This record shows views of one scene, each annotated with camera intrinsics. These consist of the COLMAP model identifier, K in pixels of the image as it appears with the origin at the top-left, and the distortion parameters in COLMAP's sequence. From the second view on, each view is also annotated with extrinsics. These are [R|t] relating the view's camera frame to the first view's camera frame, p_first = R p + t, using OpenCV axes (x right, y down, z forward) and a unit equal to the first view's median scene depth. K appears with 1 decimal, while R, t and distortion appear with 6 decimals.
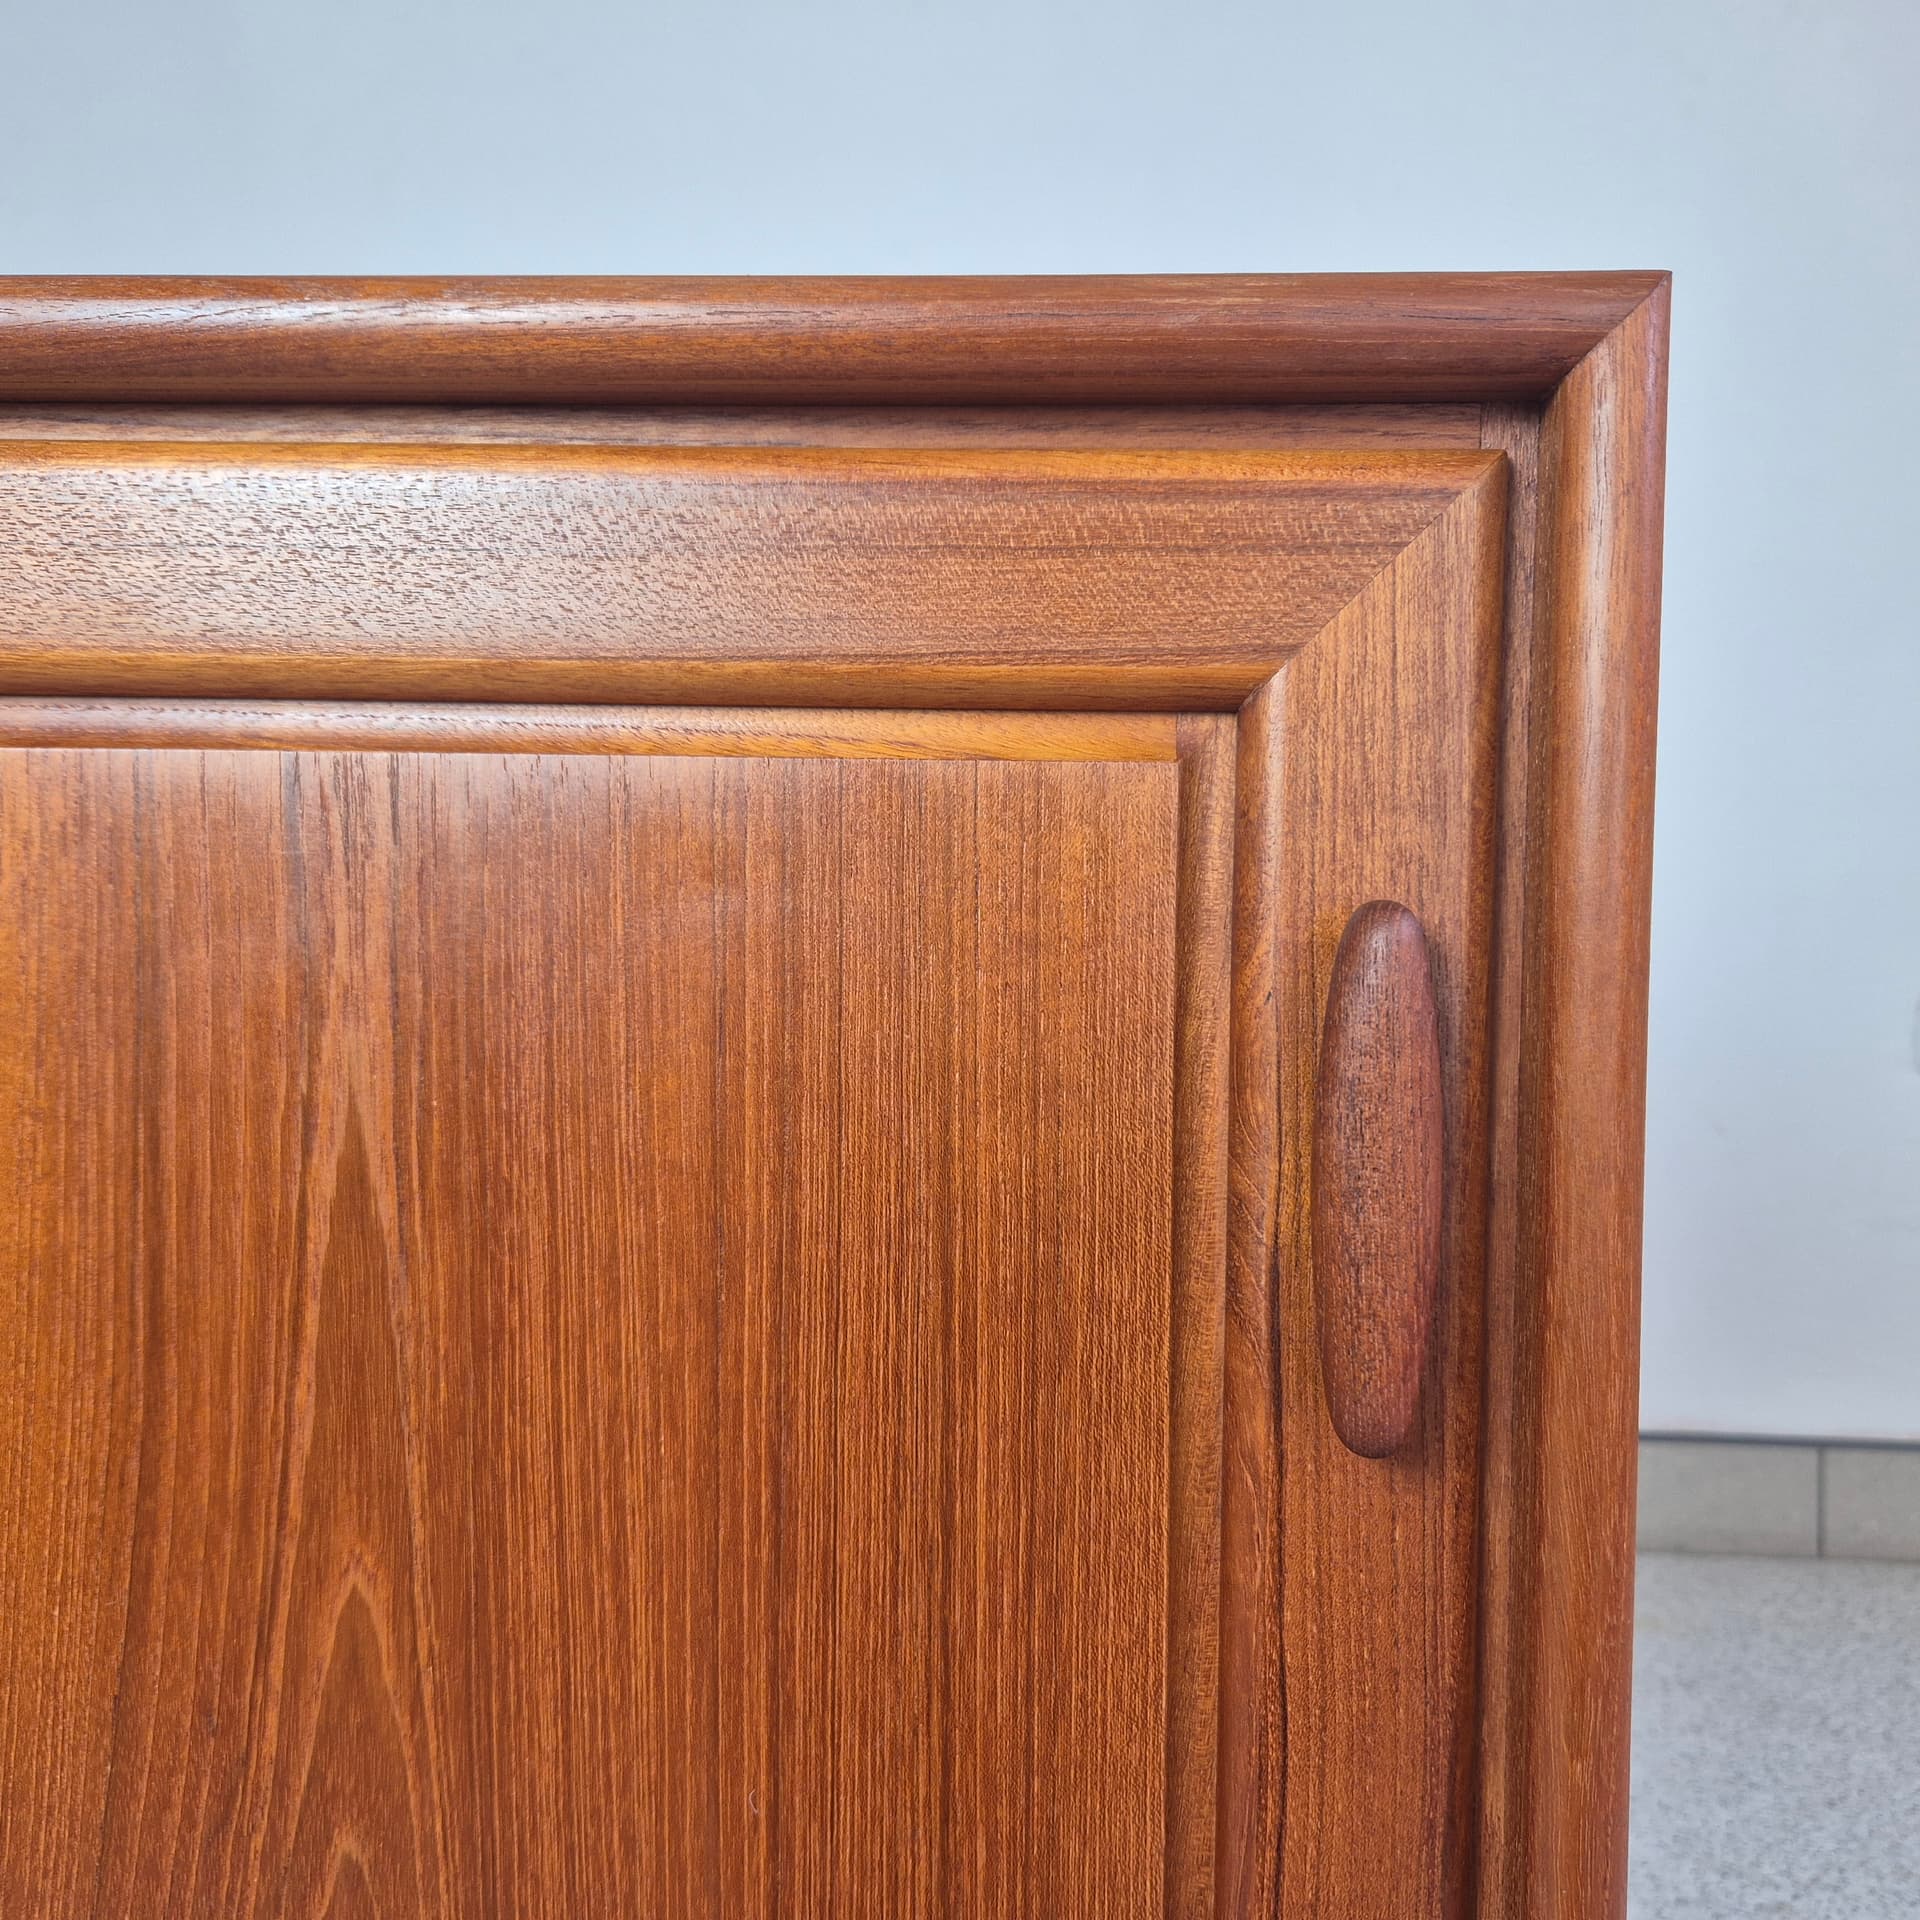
lens RADIAL K [[1837.1, 0, 960.0], [0, 1837.1, 960.0], [0, 0, 1]] dist [0.058621, -0.096783]
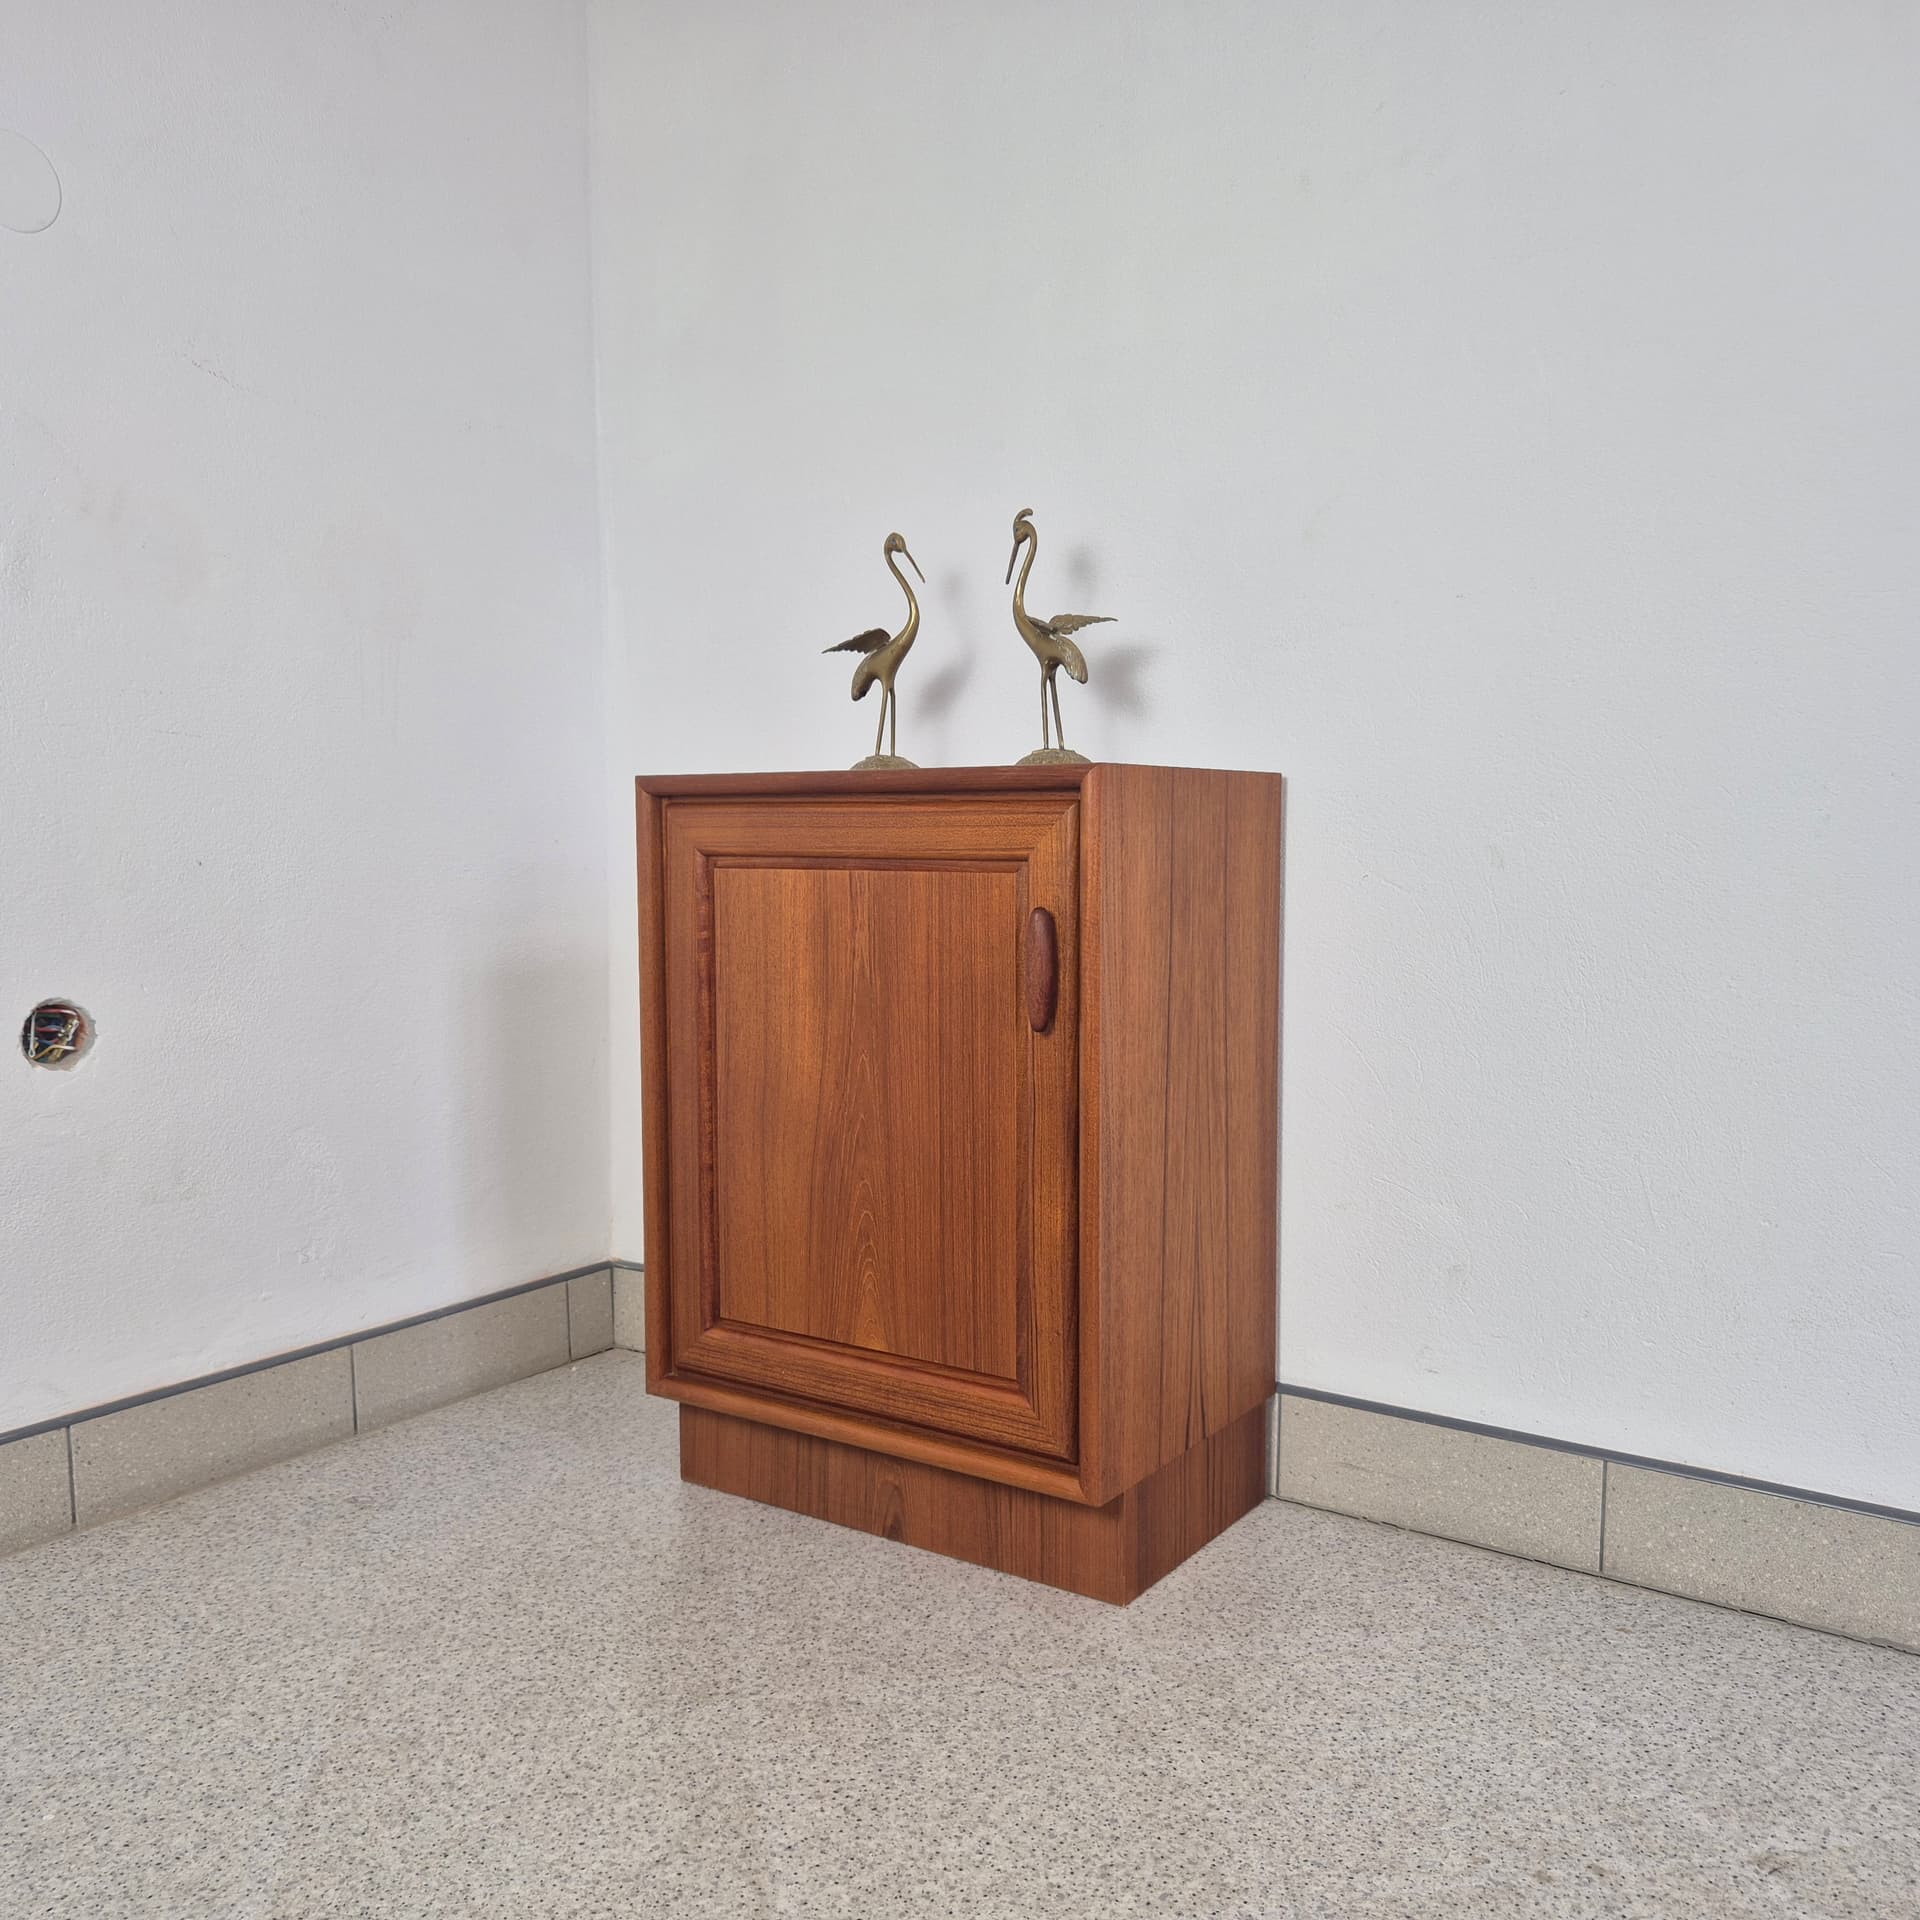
lens RADIAL K [[1731.3, 0, 915.4], [0, 1731.3, 968.4], [0, 0, 1]] dist [0.058435, -0.048203]
pose [[0.836602, 0.029966, -0.546992, 2.102098], [-0.008338, 0.999084, 0.041979, -0.052967], [0.547748, -0.030559, 0.836085, -2.466560]]
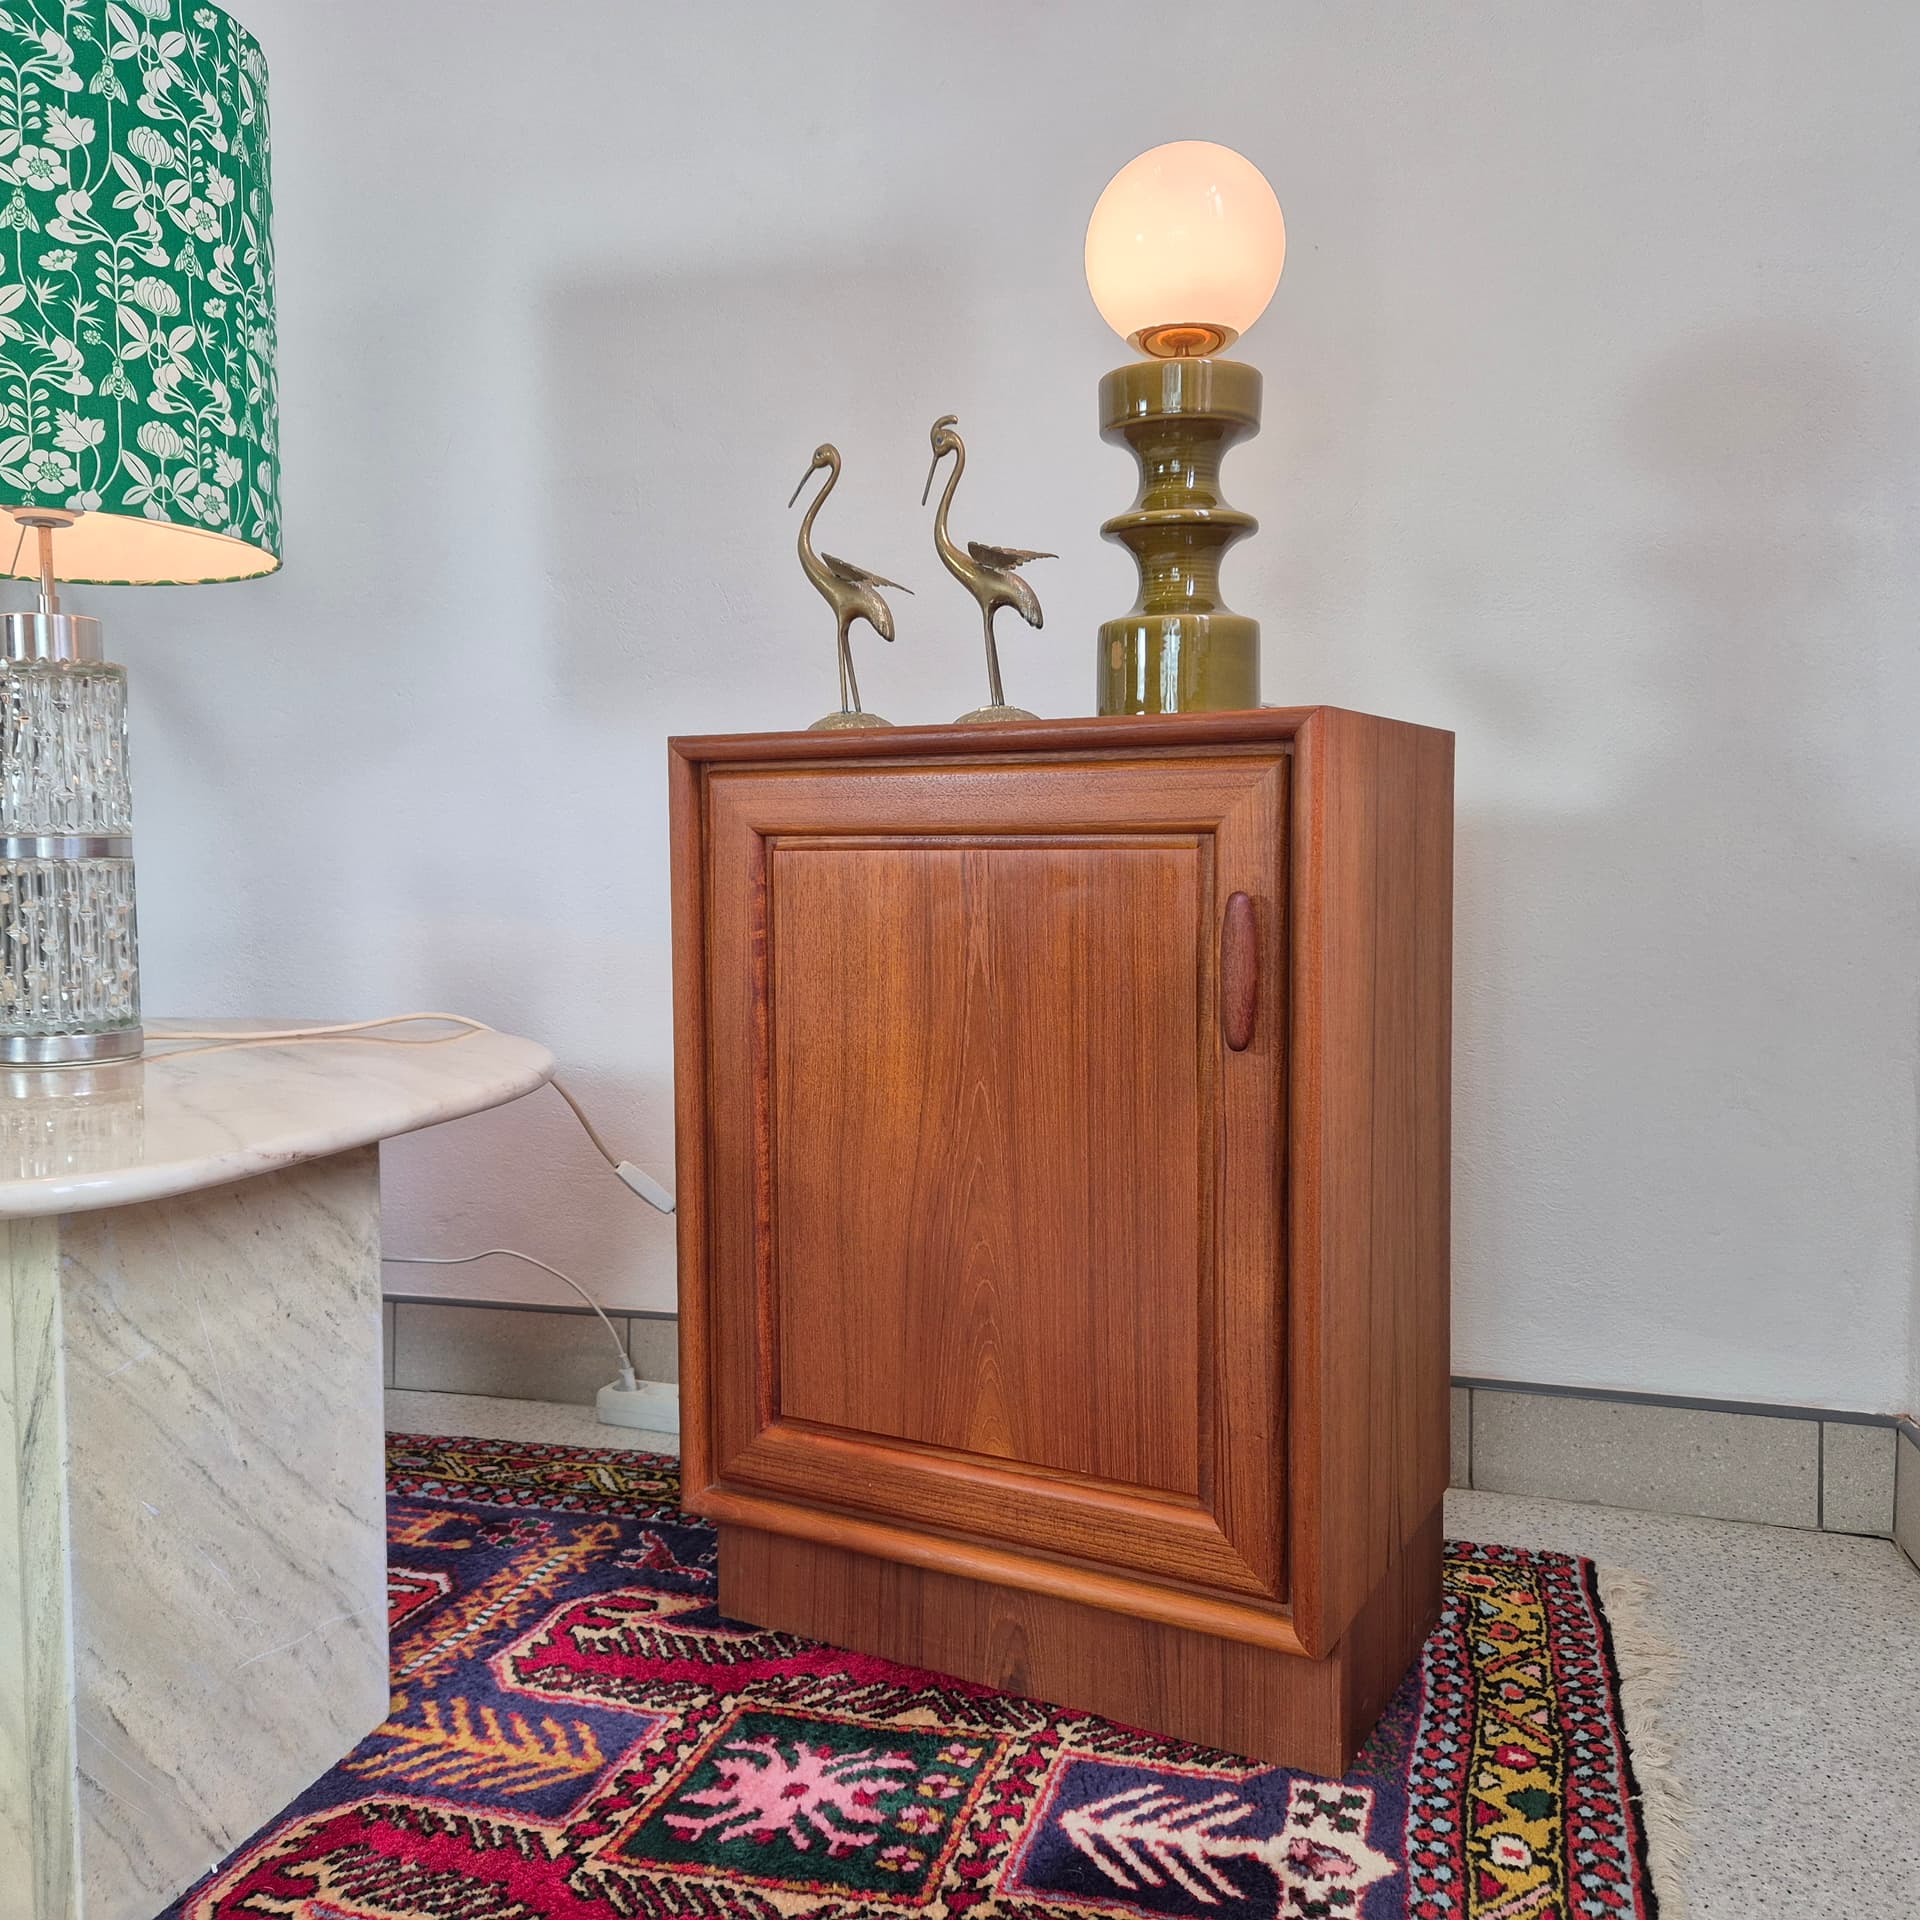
lens RADIAL K [[1715.9, 0, 915.6], [0, 1715.9, 949.0], [0, 0, 1]] dist [0.065580, -0.061822]
pose [[0.884618, 0.010409, -0.466200, 1.115325], [0.000400, 0.999734, 0.023080, 0.002159], [0.466316, -0.020603, 0.884378, -1.994638]]
